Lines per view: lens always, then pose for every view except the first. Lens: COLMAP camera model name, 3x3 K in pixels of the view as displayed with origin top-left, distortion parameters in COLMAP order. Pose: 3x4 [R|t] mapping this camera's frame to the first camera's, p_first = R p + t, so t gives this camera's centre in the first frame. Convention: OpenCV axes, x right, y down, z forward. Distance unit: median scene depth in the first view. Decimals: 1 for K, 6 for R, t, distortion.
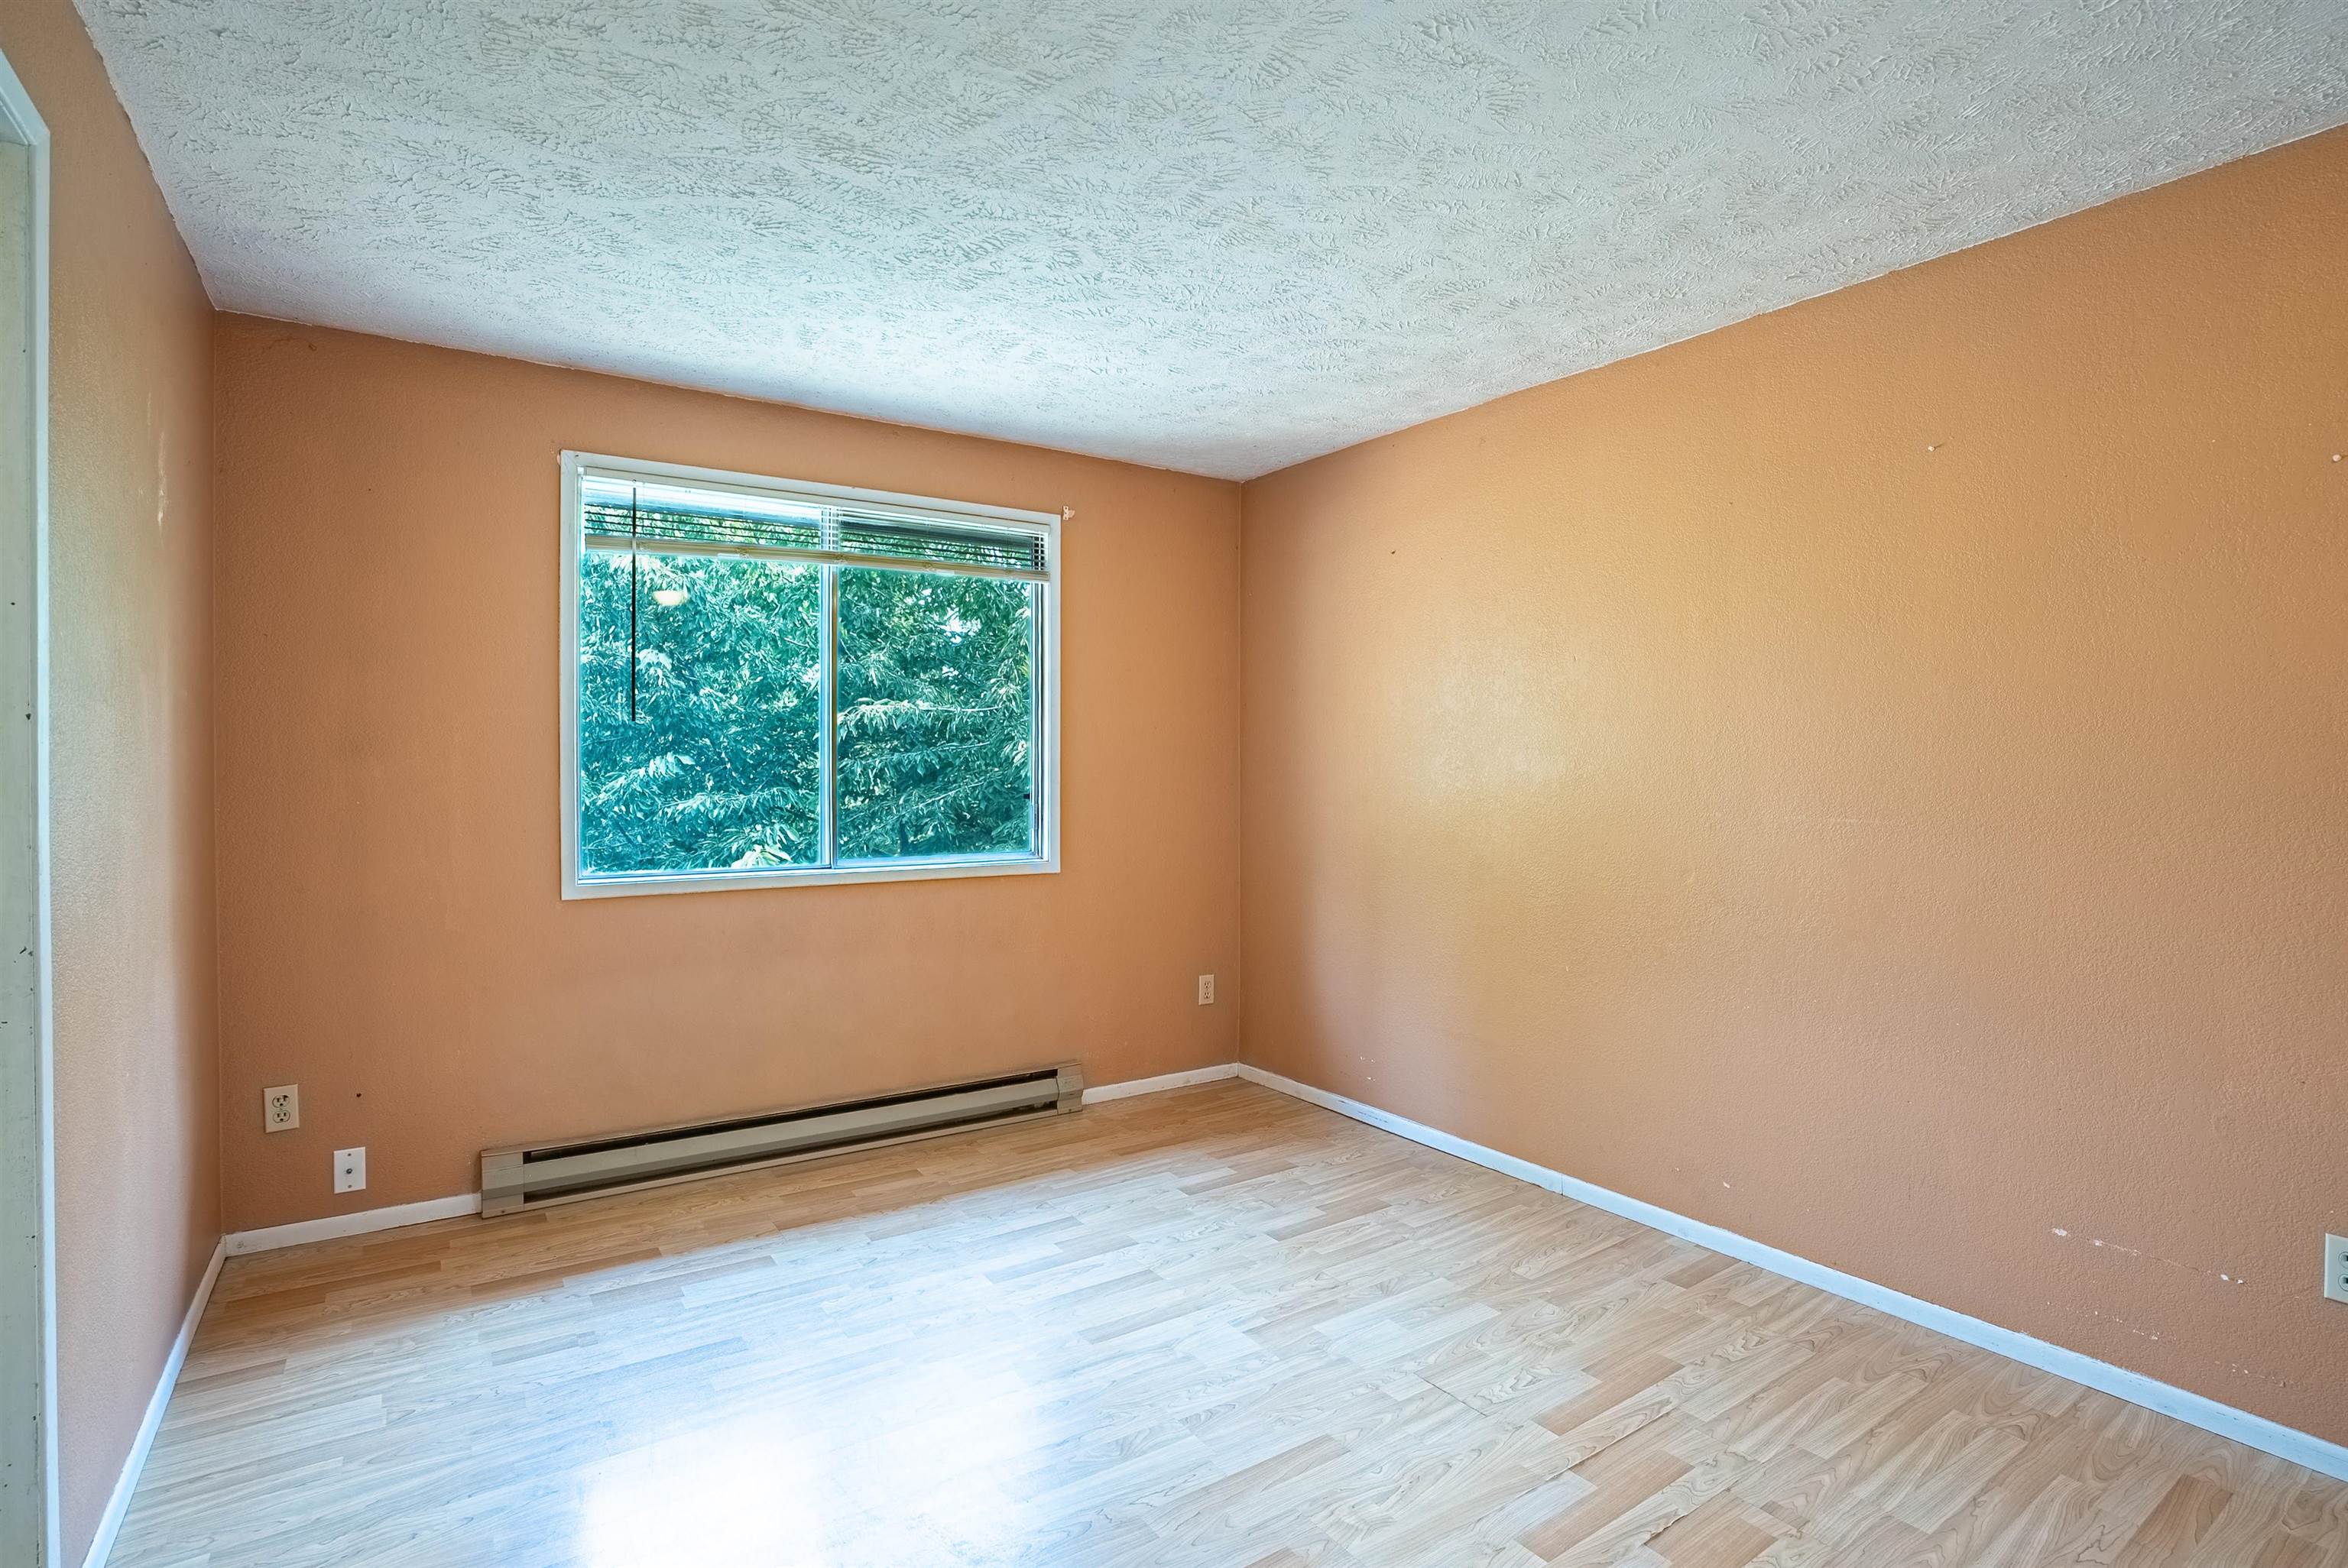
lens RADIAL K [[1132.5, 0, 1223.1], [0, 1132.5, 769.2], [0, 0, 1]] dist [-0.051980, 0.018632]
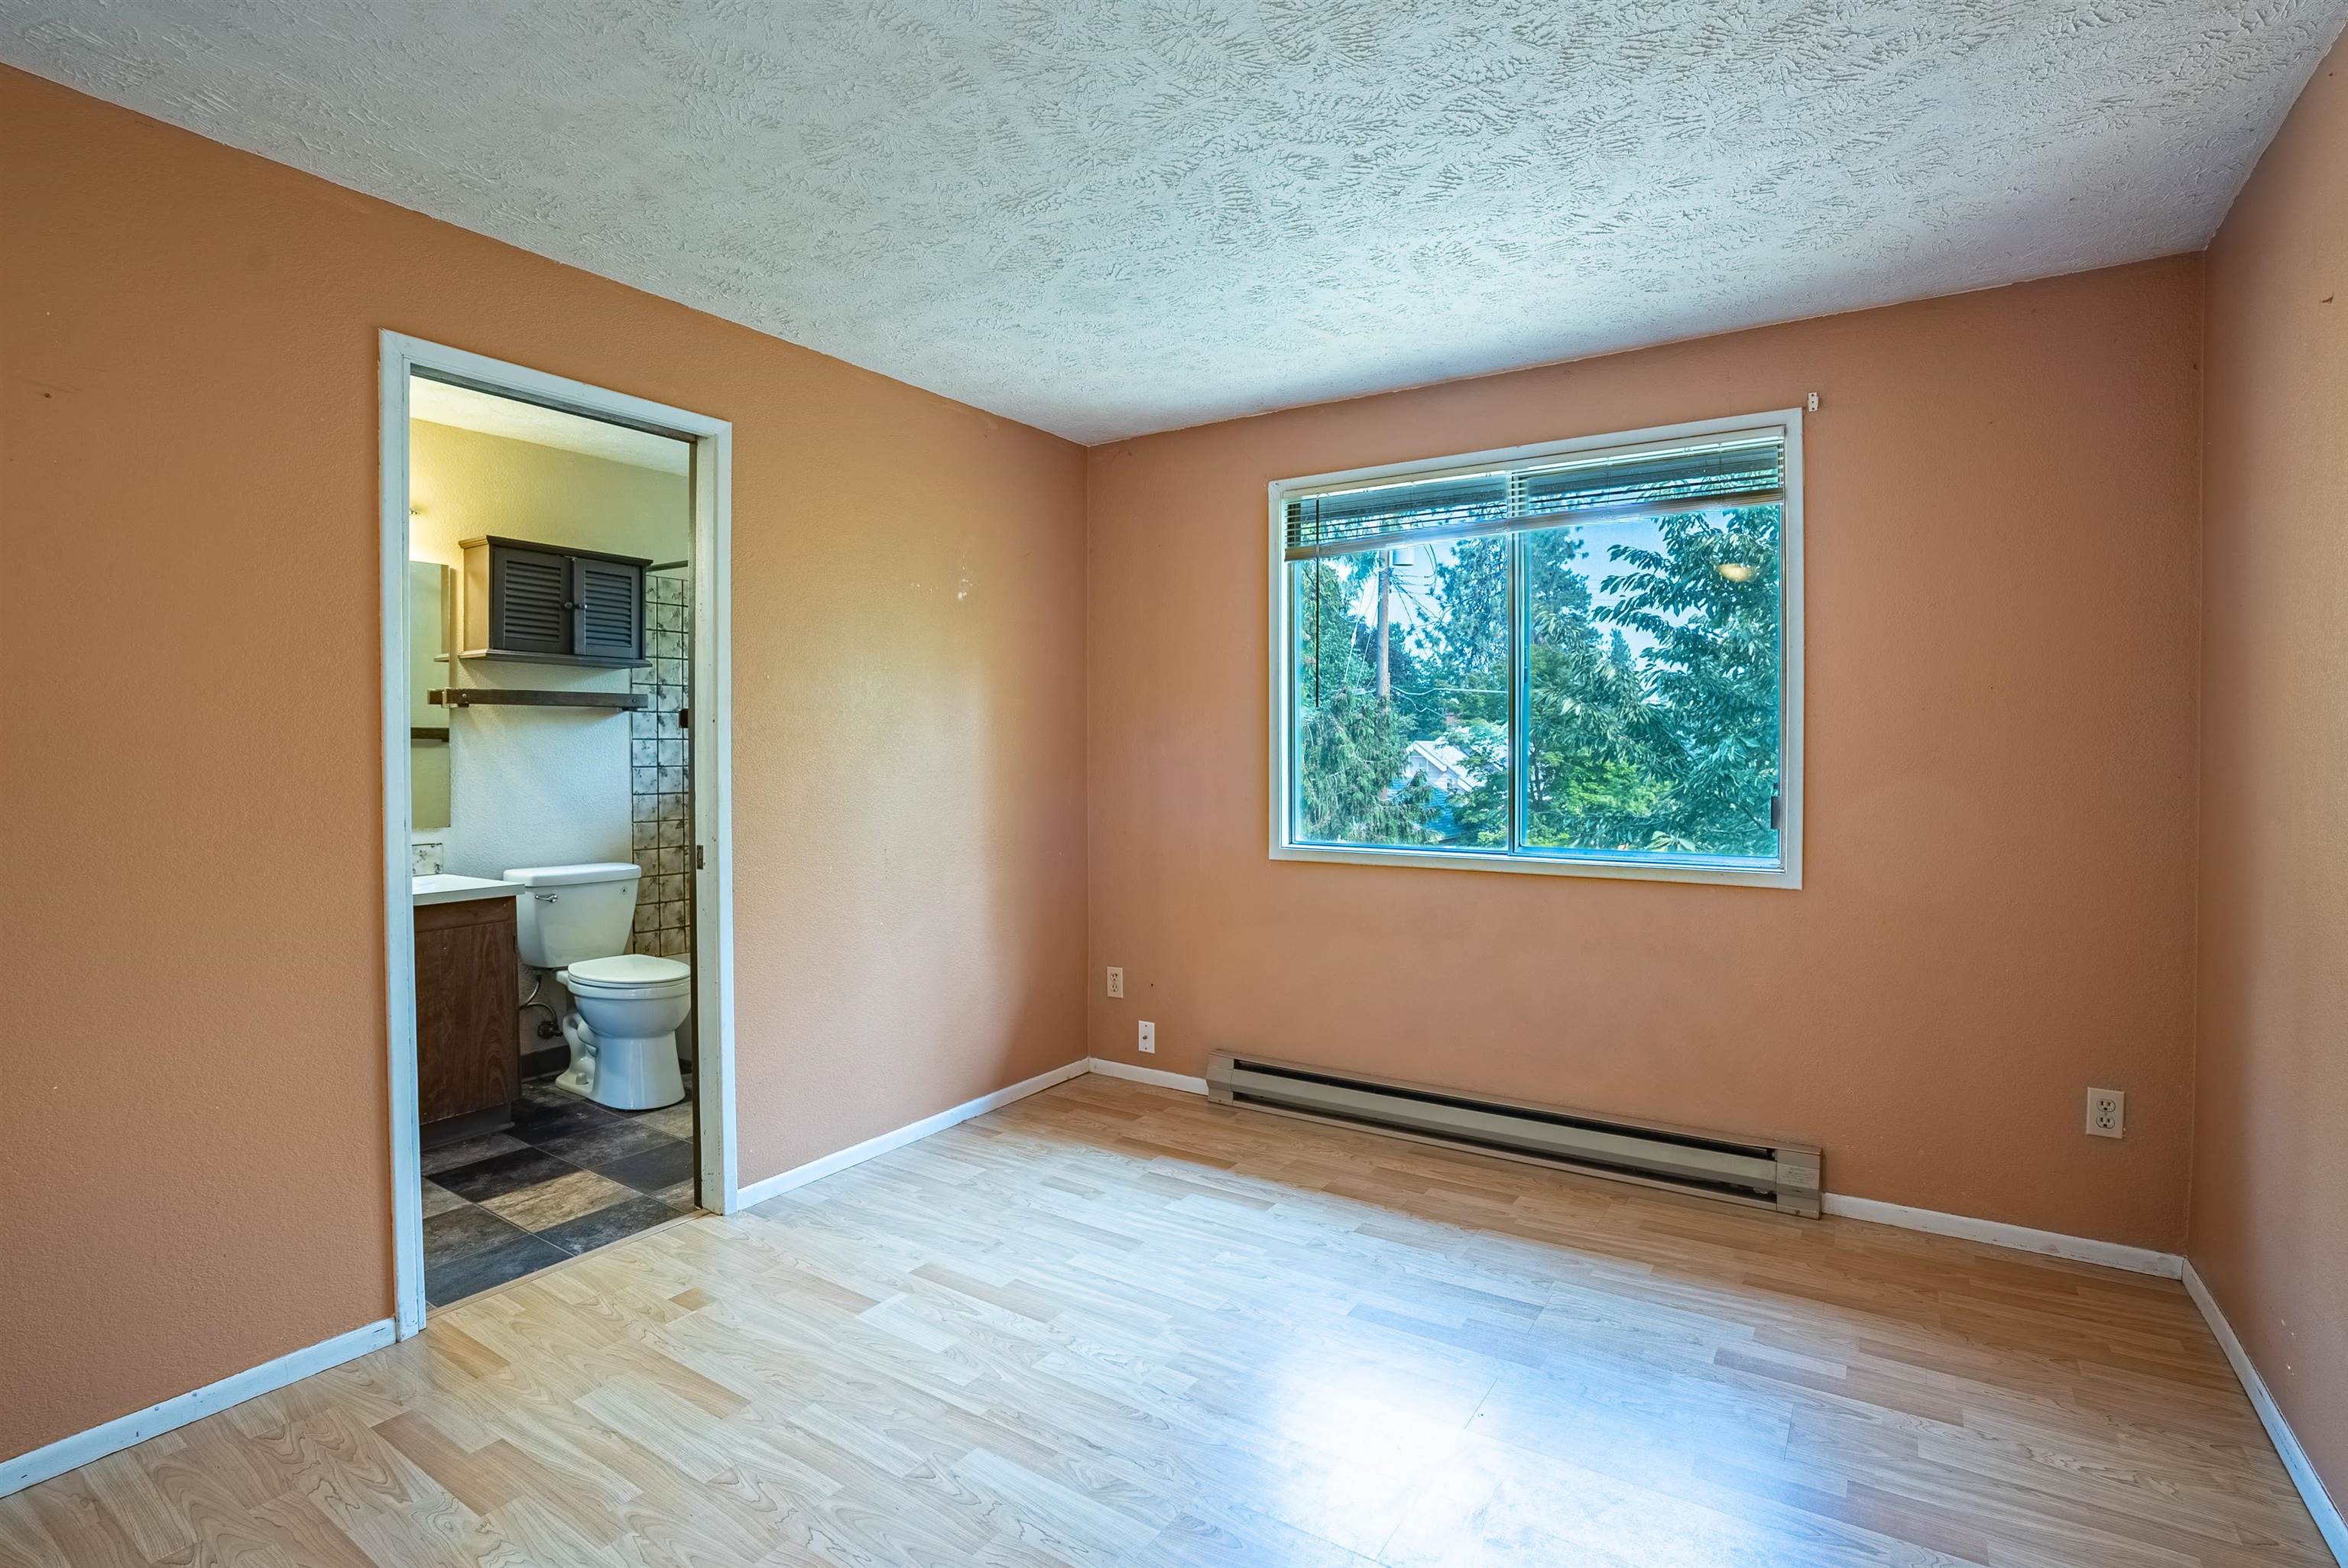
lens RADIAL K [[1132.5, 0, 1189.5], [0, 1132.5, 759.8], [0, 0, 1]] dist [-0.051980, 0.018632]
pose [[0.371761, 0.005379, -0.928313, 0.486175], [-0.001656, 0.999985, 0.005132, 0.004235], [0.928327, -0.000371, 0.371765, 0.450989]]
